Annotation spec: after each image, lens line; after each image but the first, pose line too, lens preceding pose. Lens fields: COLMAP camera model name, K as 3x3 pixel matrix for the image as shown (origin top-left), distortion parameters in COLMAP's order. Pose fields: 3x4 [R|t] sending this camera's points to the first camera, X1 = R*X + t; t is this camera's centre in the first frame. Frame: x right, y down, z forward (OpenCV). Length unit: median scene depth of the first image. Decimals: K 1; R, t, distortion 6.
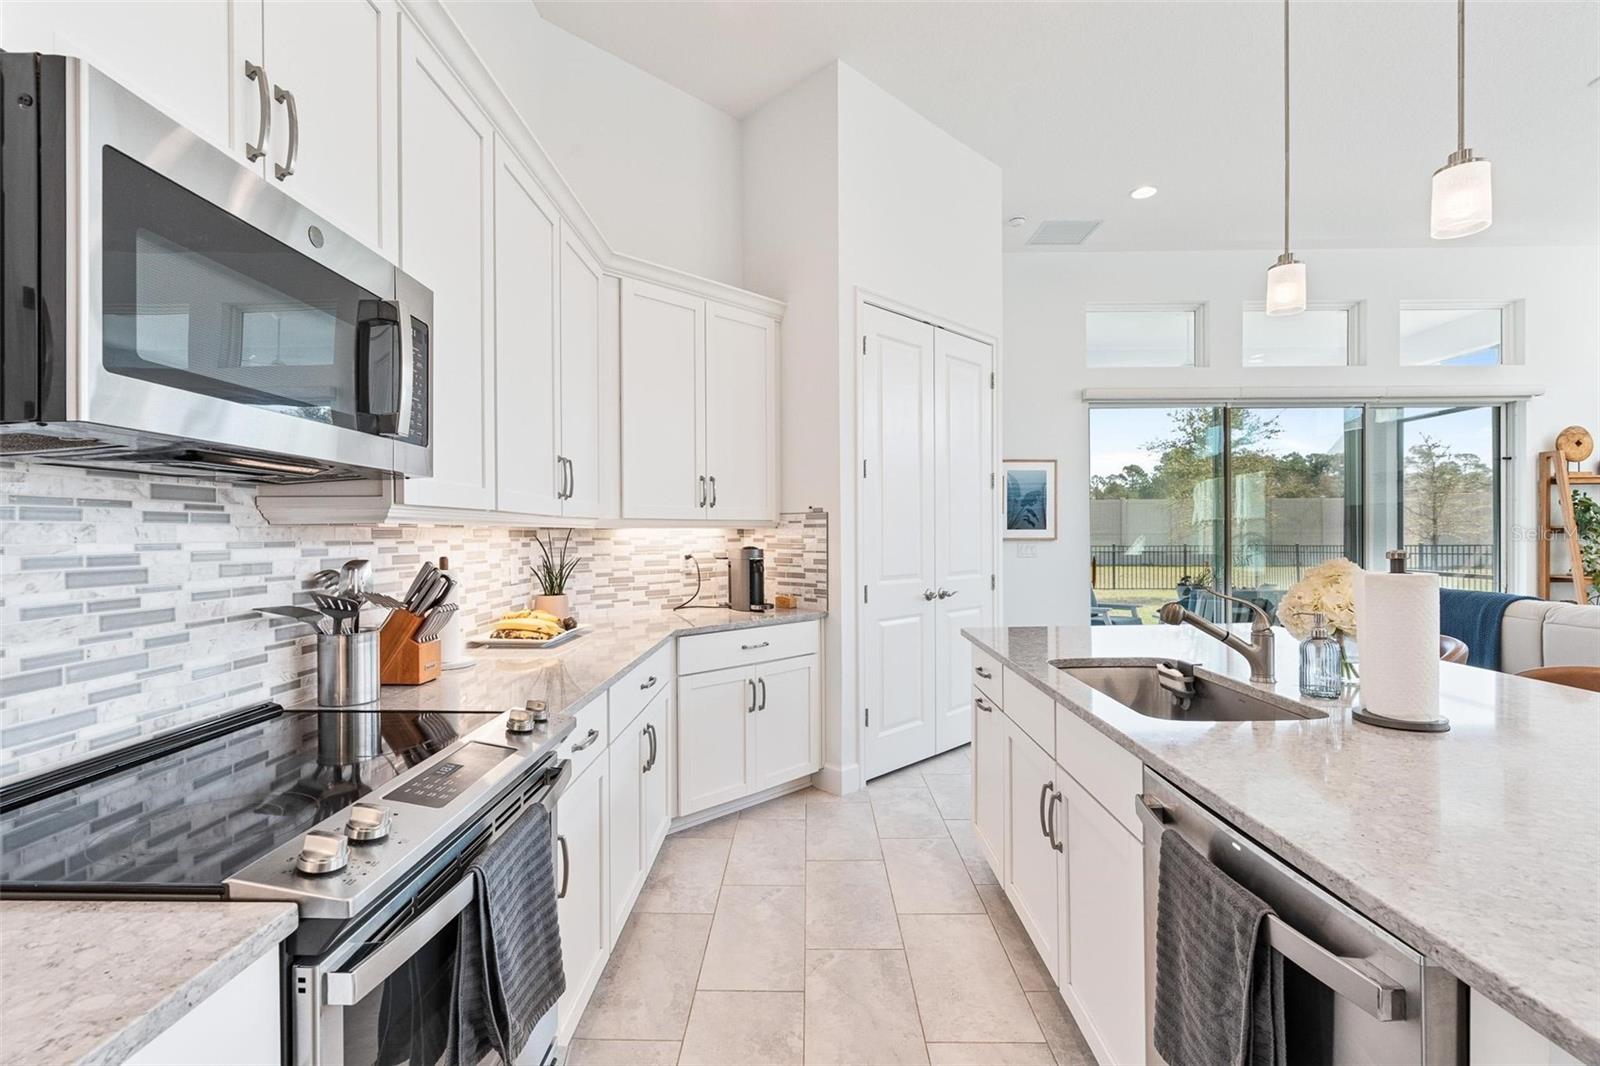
lens RADIAL K [[719.1, 0, 808.7], [0, 719.1, 536.9], [0, 0, 1]] dist [-0.010763, 0.003748]
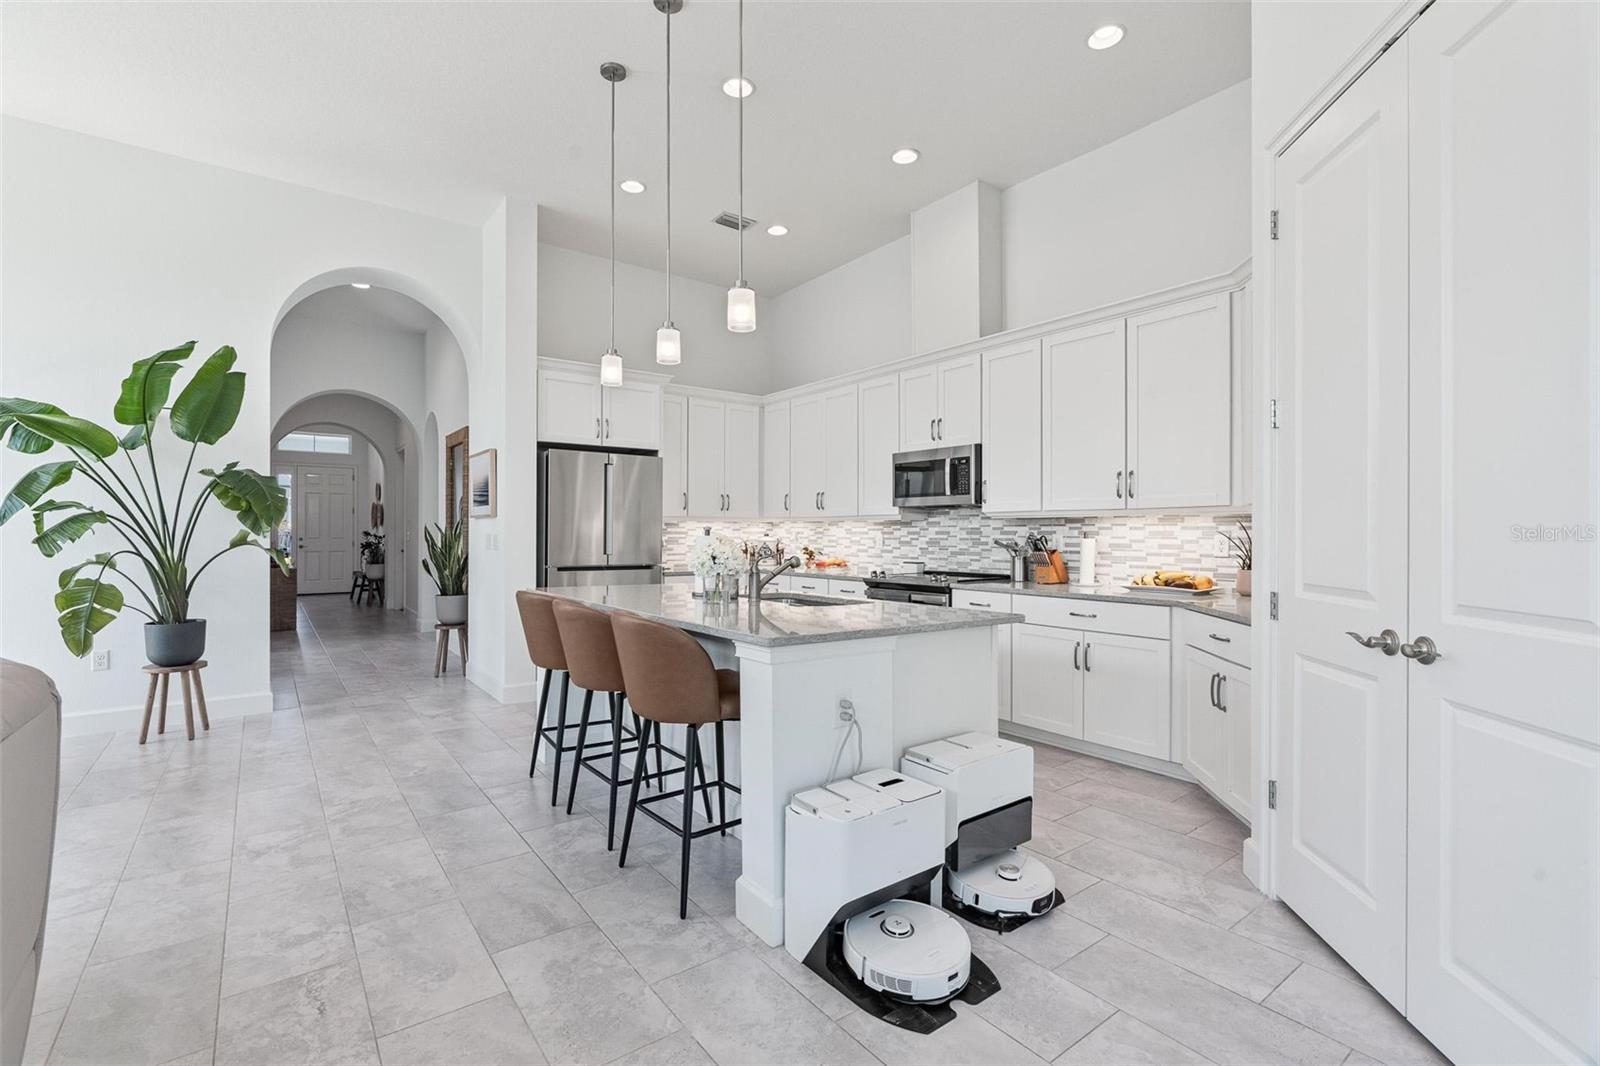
lens RADIAL K [[719.1, 0, 794.3], [0, 719.1, 532.0], [0, 0, 1]] dist [-0.010763, 0.003748]
pose [[-0.800482, 0.003825, -0.599345, 1.759848], [0.000415, 0.999983, 0.005828, 0.018659], [0.599357, 0.004416, -0.800470, 2.711162]]
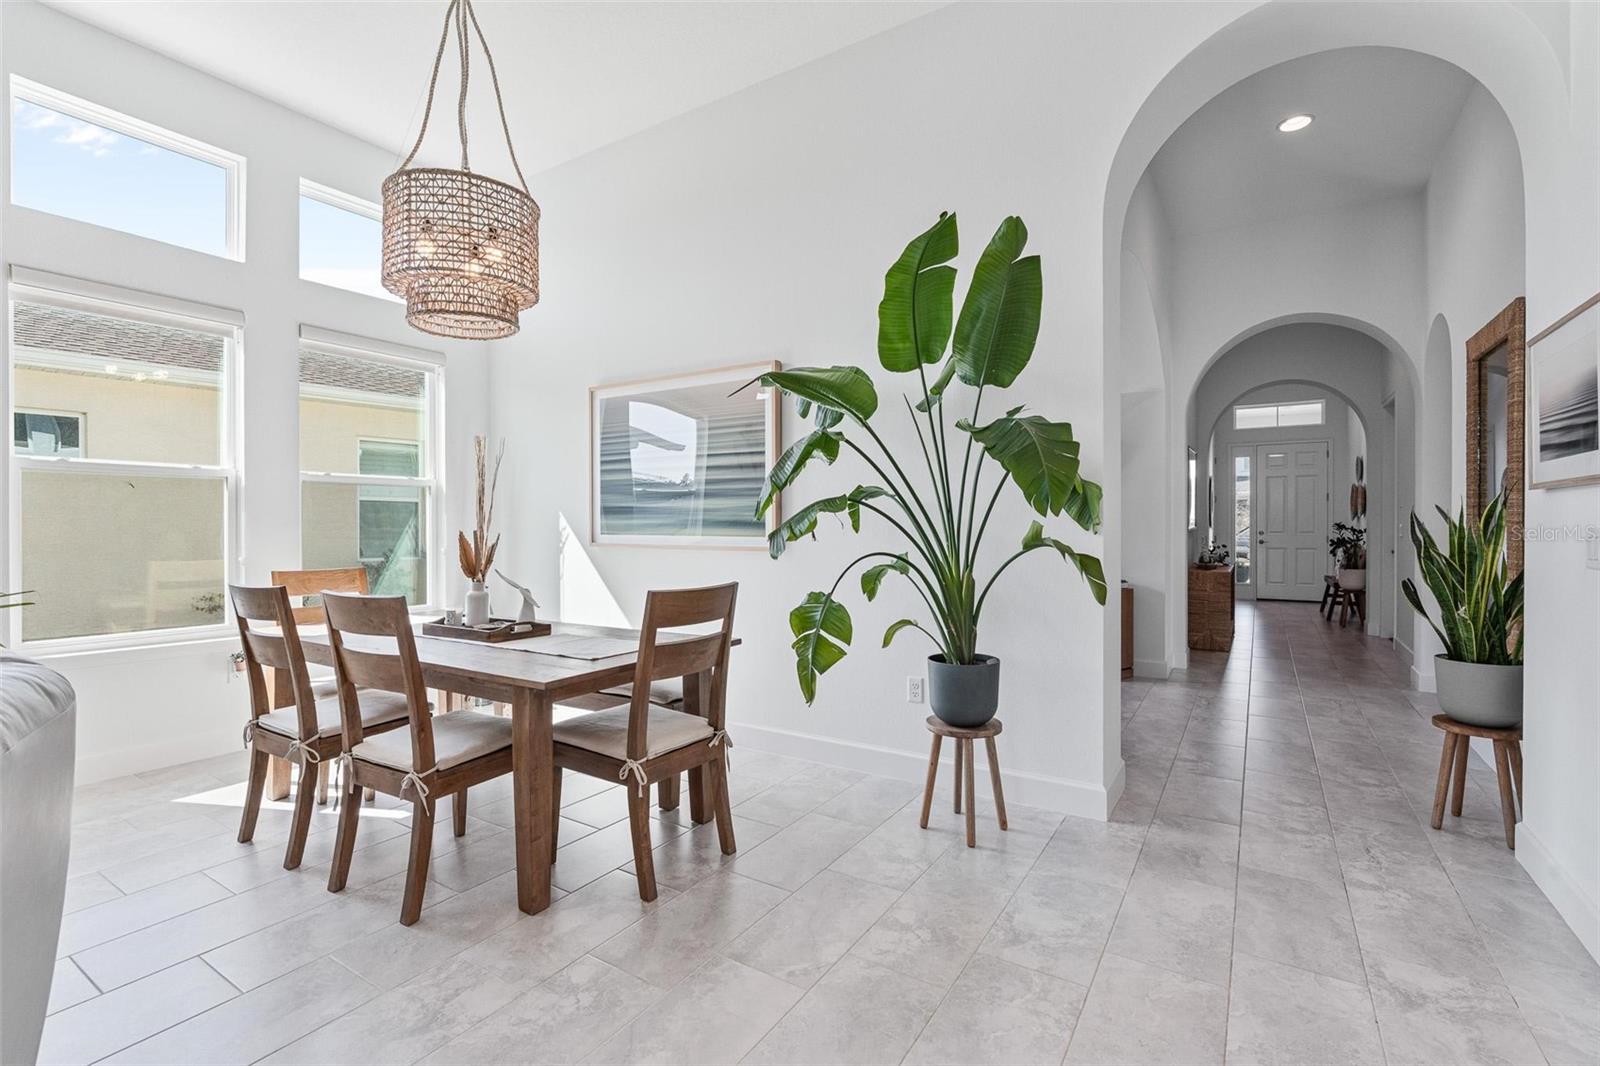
lens RADIAL K [[719.1, 0, 796.8], [0, 719.1, 526.9], [0, 0, 1]] dist [-0.010763, 0.003748]
pose [[-0.840323, 0.004602, 0.542067, 1.408375], [0.007964, 0.999961, 0.003856, 0.027874], [-0.542028, 0.007557, -0.840326, 1.055426]]
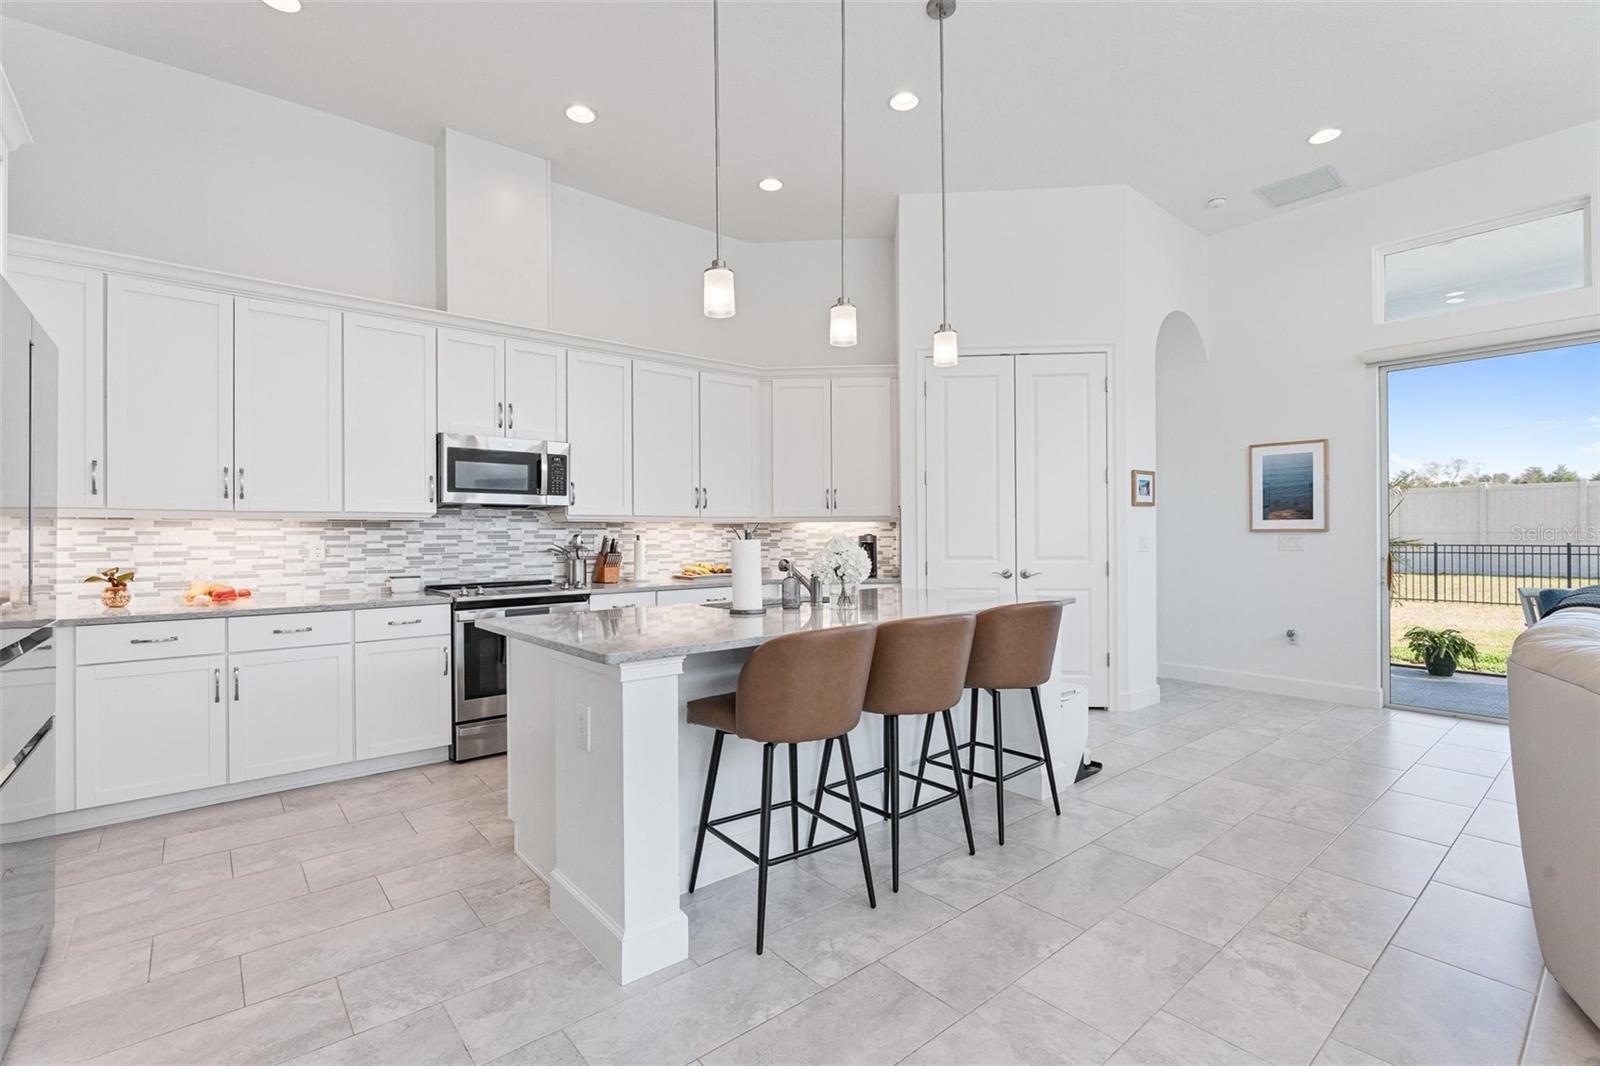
lens RADIAL K [[719.1, 0, 800.2], [0, 719.1, 528.1], [0, 0, 1]] dist [-0.010763, 0.003748]
pose [[0.644128, -0.004275, -0.764906, 2.108566], [-0.001277, 0.999977, -0.006664, 0.024991], [0.764917, 0.005269, 0.644107, -0.163917]]
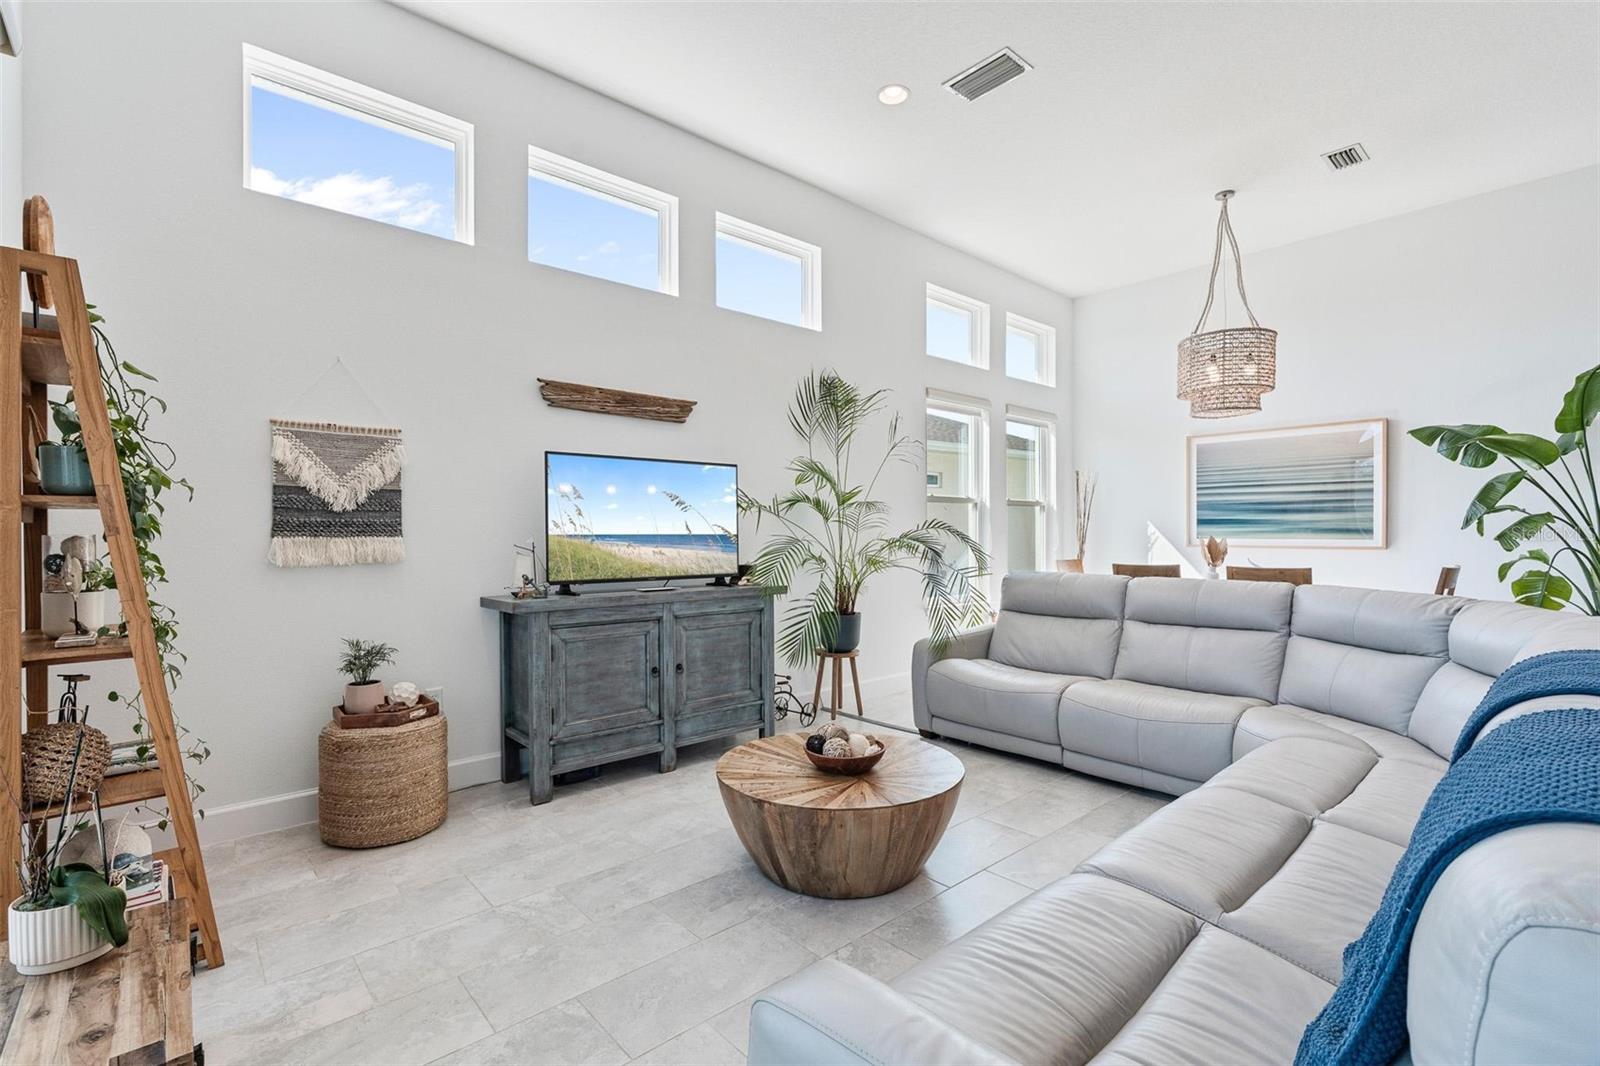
lens RADIAL K [[719.1, 0, 789.4], [0, 719.1, 537.5], [0, 0, 1]] dist [-0.010763, 0.003748]
pose [[-0.665563, 0.003932, 0.746331, 2.047692], [0.010425, 0.999938, 0.004029, 0.016734], [-0.746268, 0.010462, -0.665563, 3.333677]]
